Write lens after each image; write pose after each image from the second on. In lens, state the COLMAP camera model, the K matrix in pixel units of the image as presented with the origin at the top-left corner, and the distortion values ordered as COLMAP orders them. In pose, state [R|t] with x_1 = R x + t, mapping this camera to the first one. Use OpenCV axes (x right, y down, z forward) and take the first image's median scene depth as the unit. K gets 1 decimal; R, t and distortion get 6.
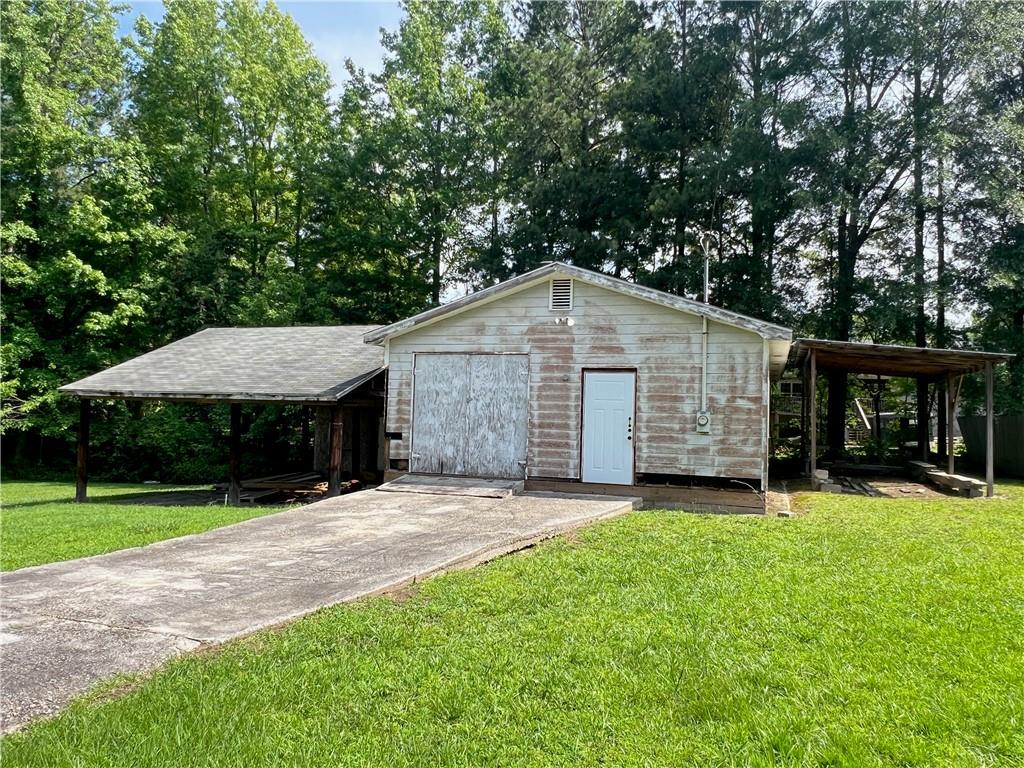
lens RADIAL K [[735.1, 0, 505.5], [0, 735.1, 379.9], [0, 0, 1]] dist [-0.001036, -0.001985]
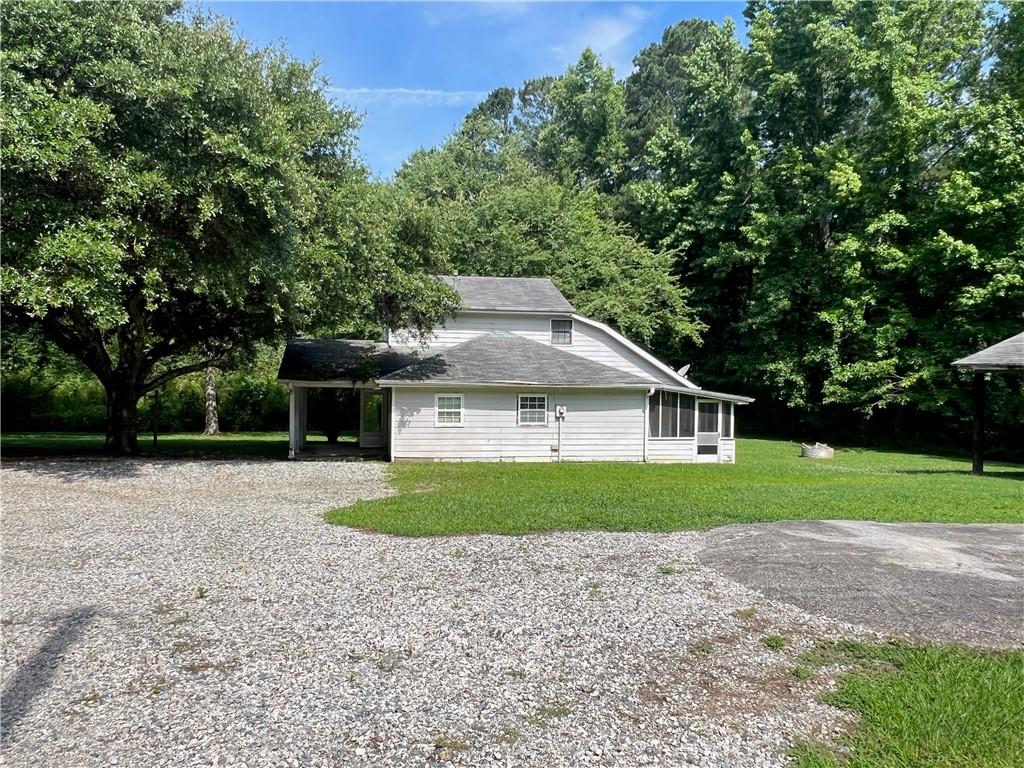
lens RADIAL K [[735.1, 0, 502.5], [0, 735.1, 379.7], [0, 0, 1]] dist [-0.001036, -0.001985]
pose [[0.493957, -0.010965, -0.869417, -0.010125], [0.037413, 0.999262, 0.008654, 0.001091], [0.868681, -0.036802, 0.494003, -0.043037]]
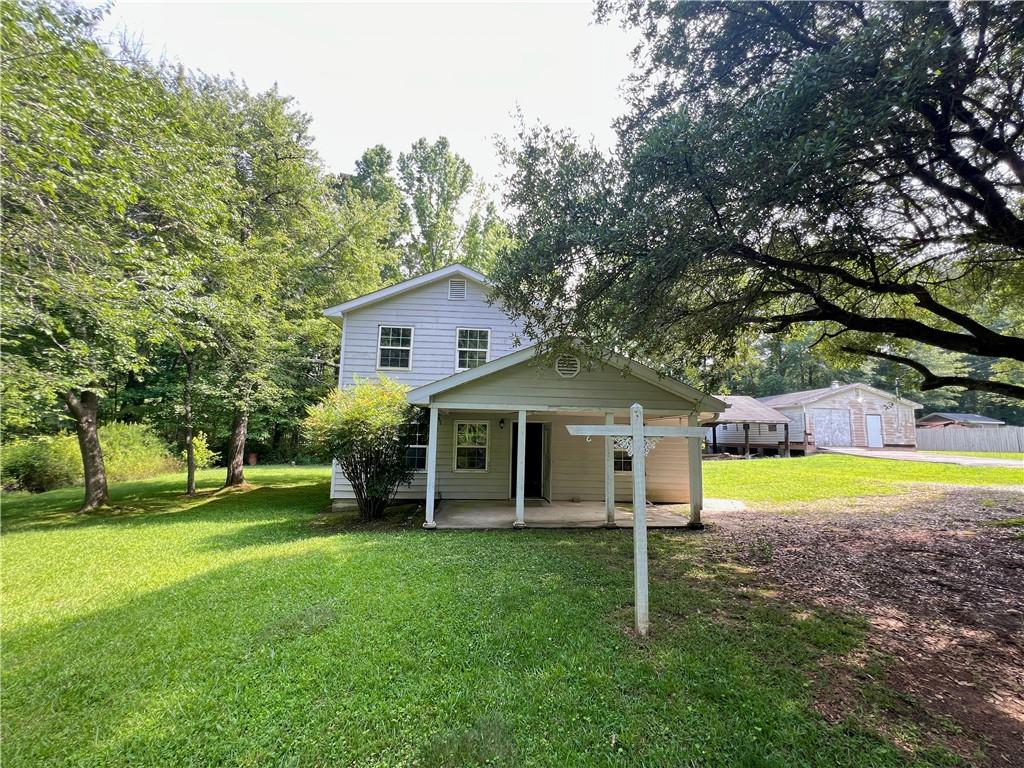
lens RADIAL K [[408.6, 0, 511.0], [0, 408.6, 384.3], [0, 0, 1]] dist [-0.002025, -0.000326]
pose [[0.925475, 0.044611, 0.376173, -1.043541], [-0.016146, 0.996784, -0.078486, 0.010581], [-0.378464, 0.066563, 0.923219, -0.074176]]
